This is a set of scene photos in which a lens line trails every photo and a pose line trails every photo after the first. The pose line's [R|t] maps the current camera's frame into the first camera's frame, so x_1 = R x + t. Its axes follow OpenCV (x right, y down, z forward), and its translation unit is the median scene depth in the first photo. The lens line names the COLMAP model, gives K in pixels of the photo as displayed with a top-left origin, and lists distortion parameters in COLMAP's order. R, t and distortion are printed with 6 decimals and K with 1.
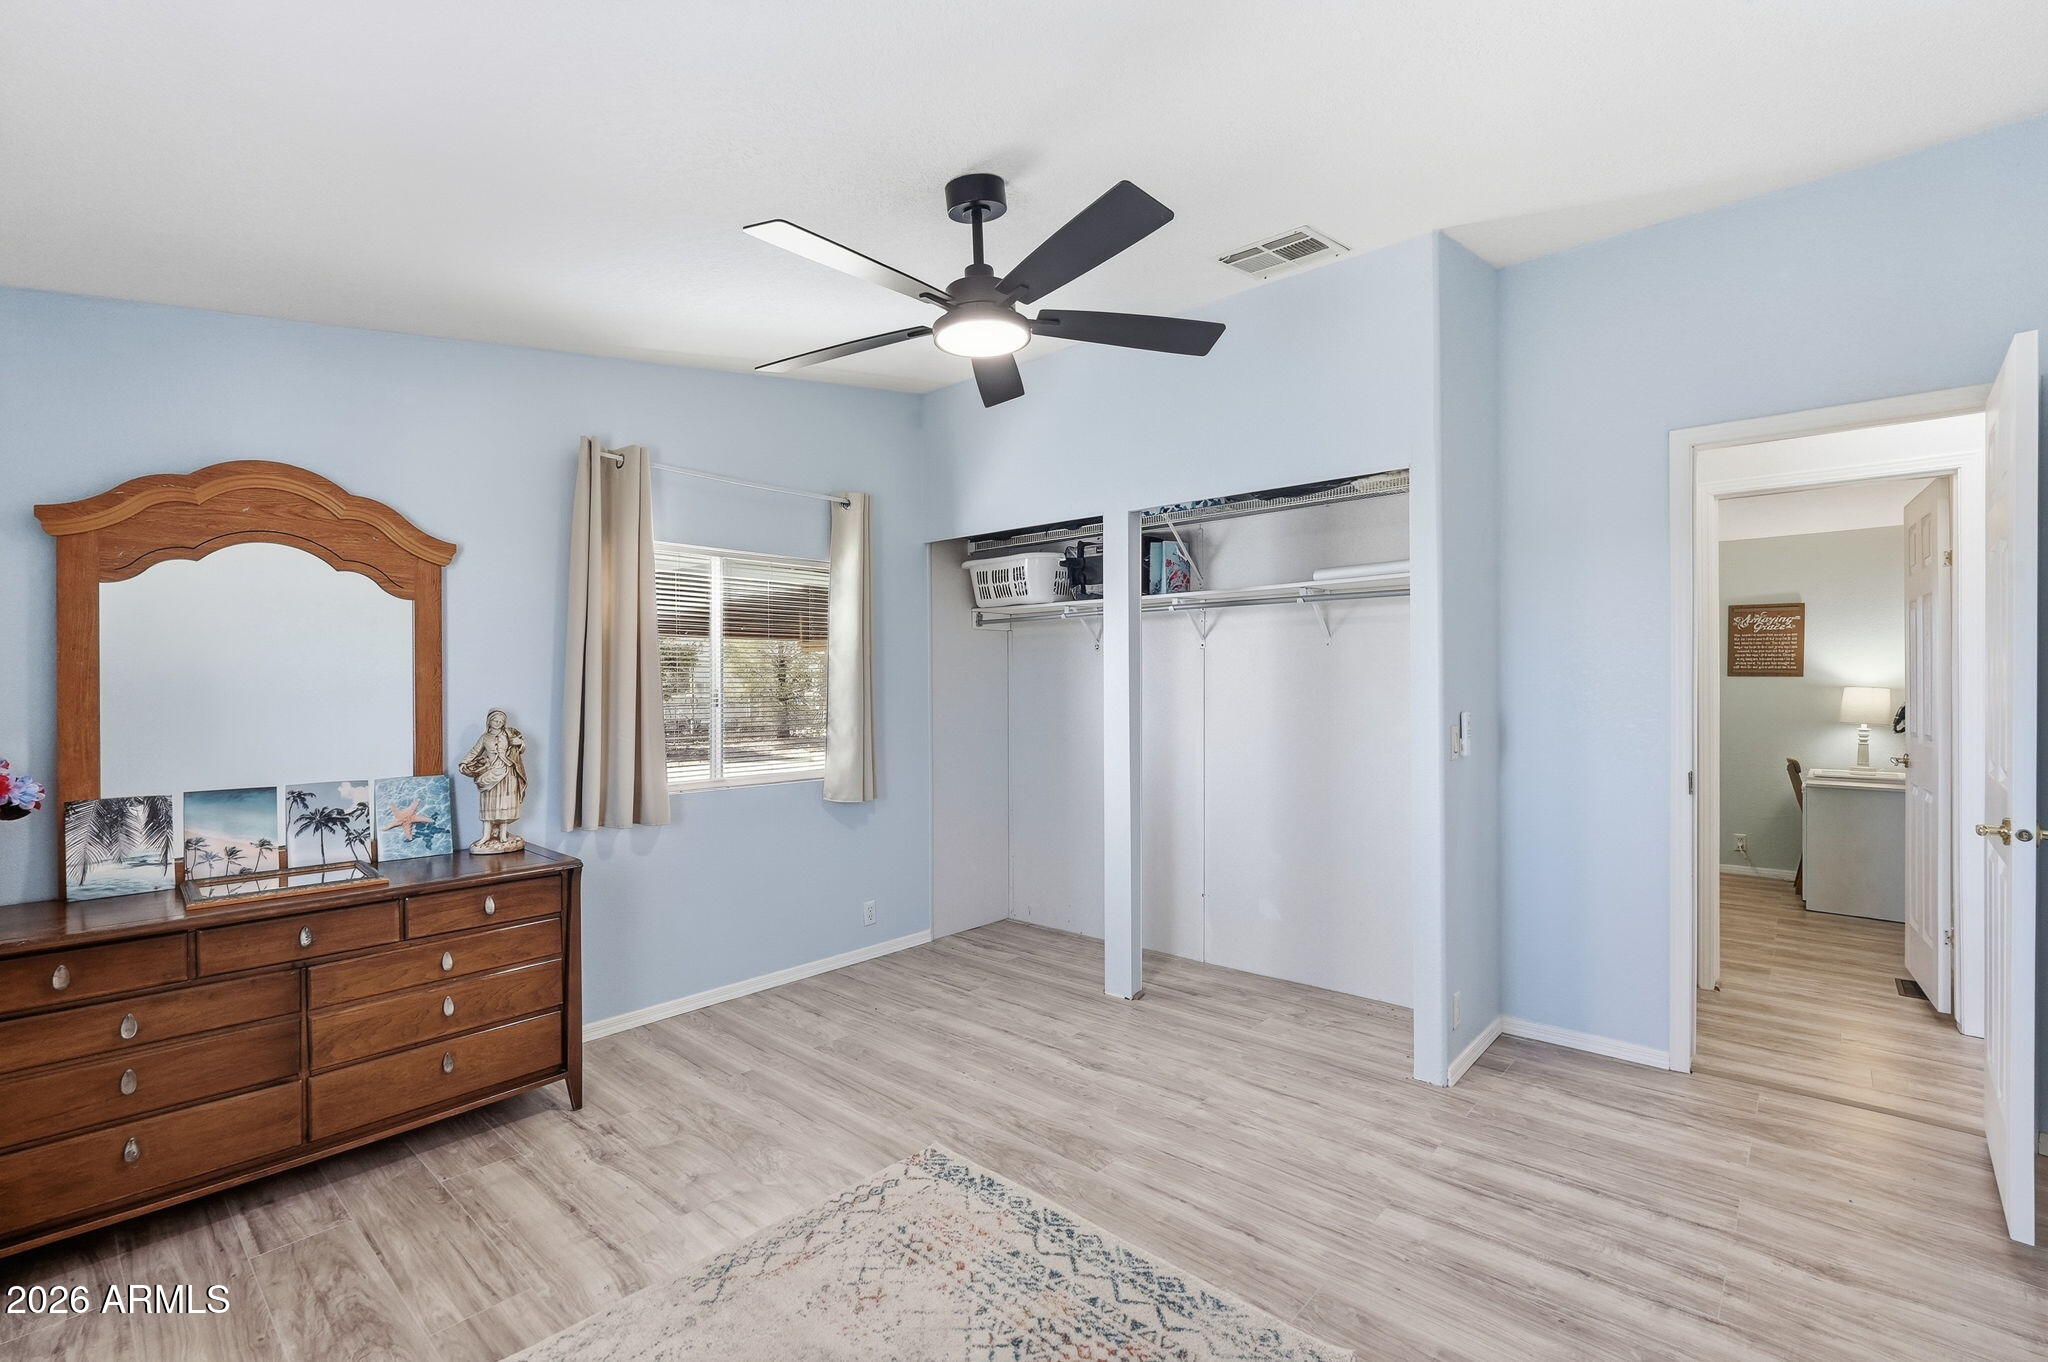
lens RADIAL K [[918.0, 0, 1018.1], [0, 918.0, 683.0], [0, 0, 1]] dist [-0.009012, 0.000862]
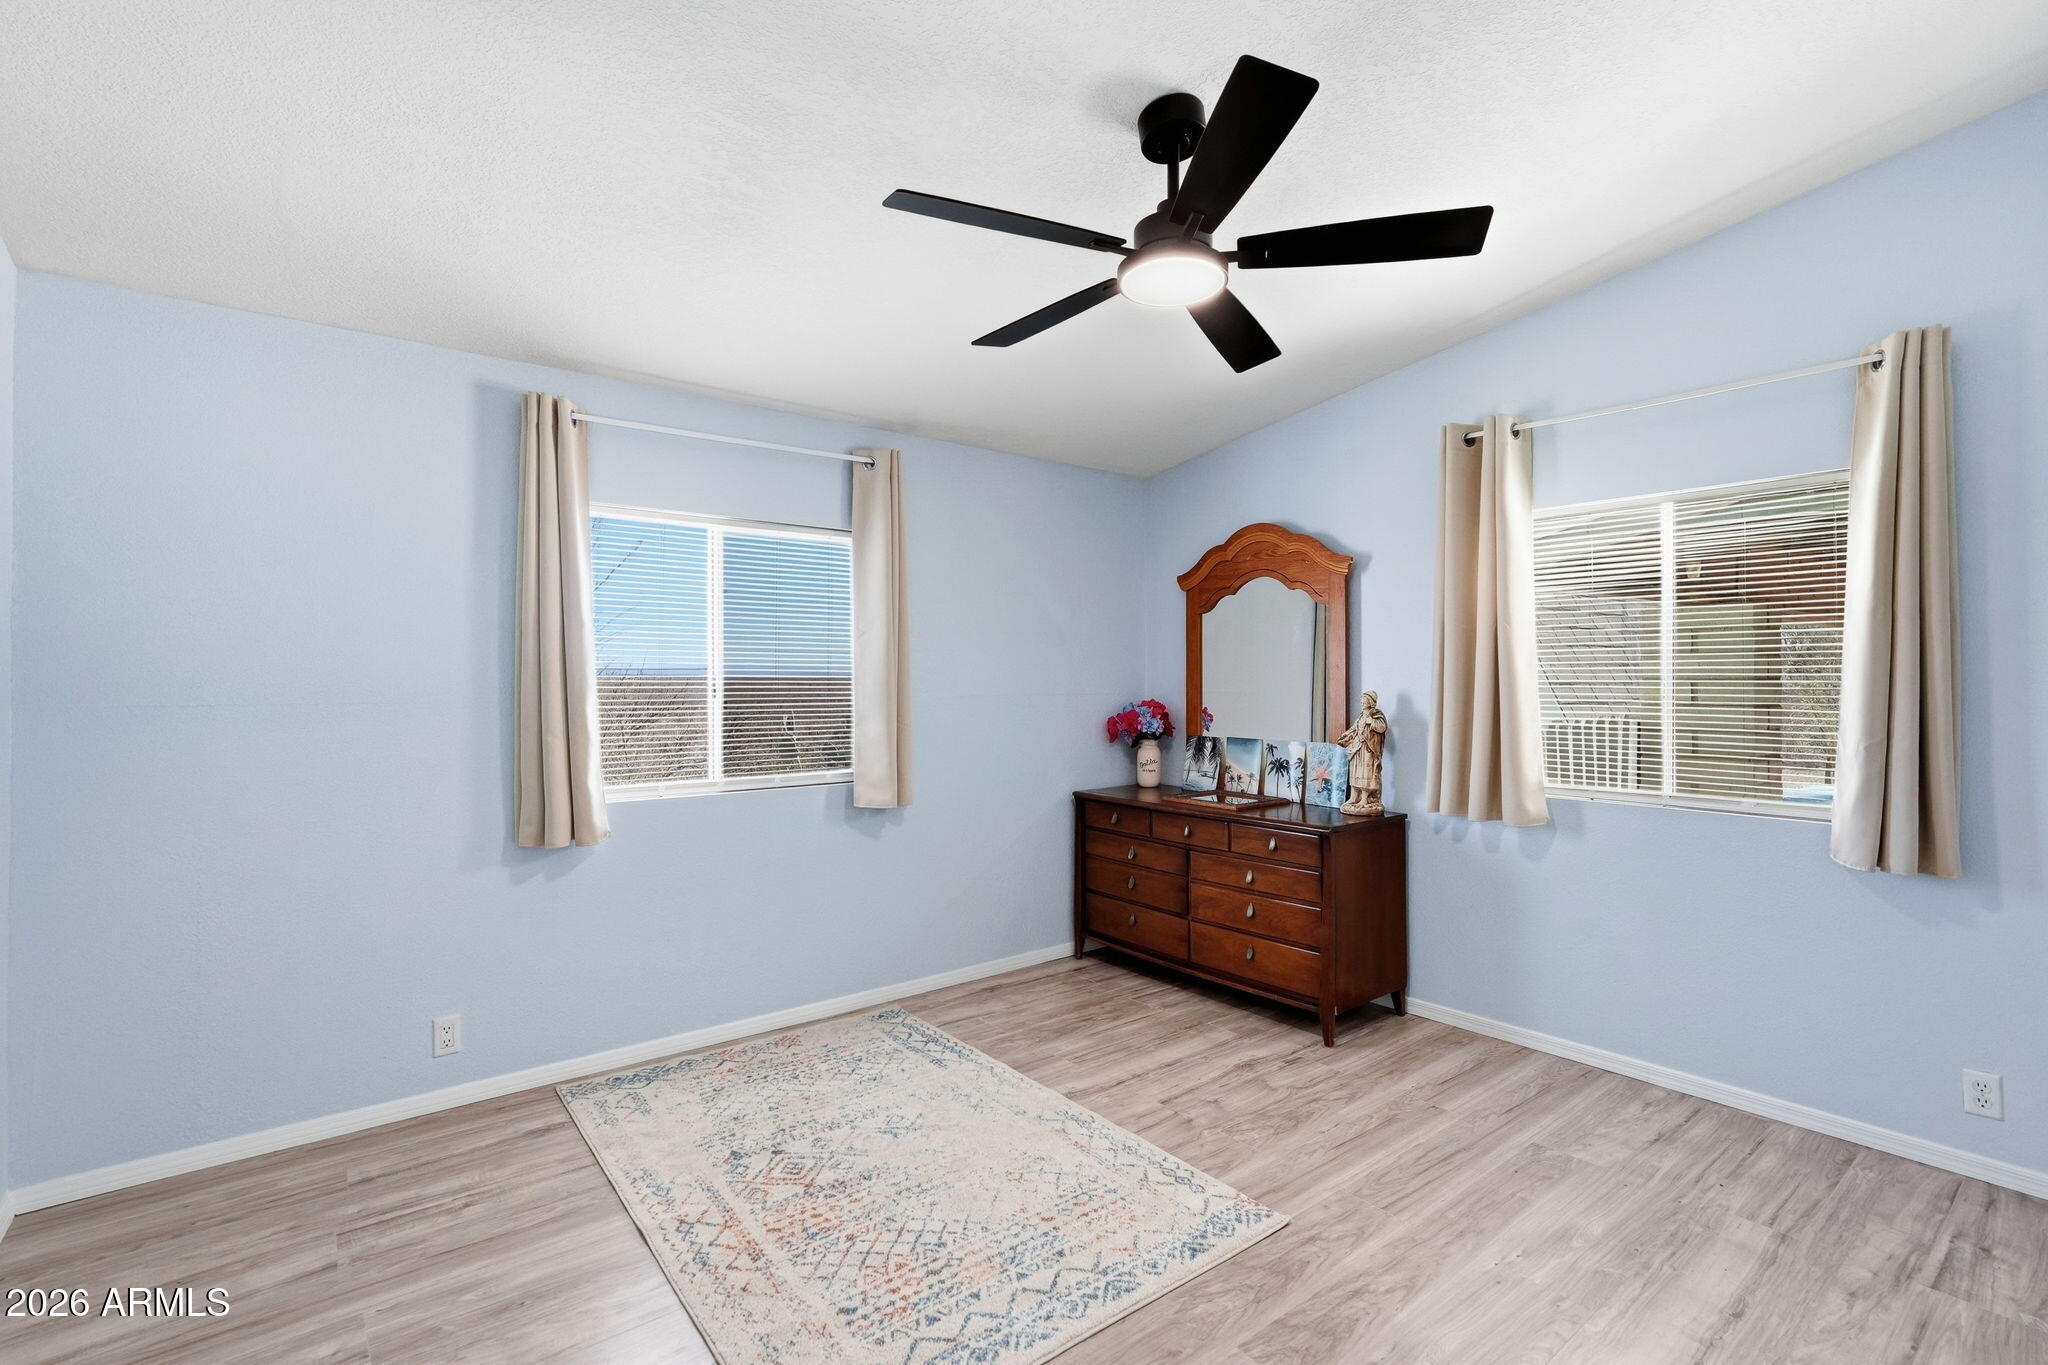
lens RADIAL K [[918.0, 0, 1015.7], [0, 918.0, 676.7], [0, 0, 1]] dist [-0.009012, 0.000862]
pose [[-0.161111, 0.007028, -0.986911, 0.767144], [0.002991, 0.999974, 0.006633, -0.000548], [0.986932, -0.001884, -0.161127, 0.881999]]
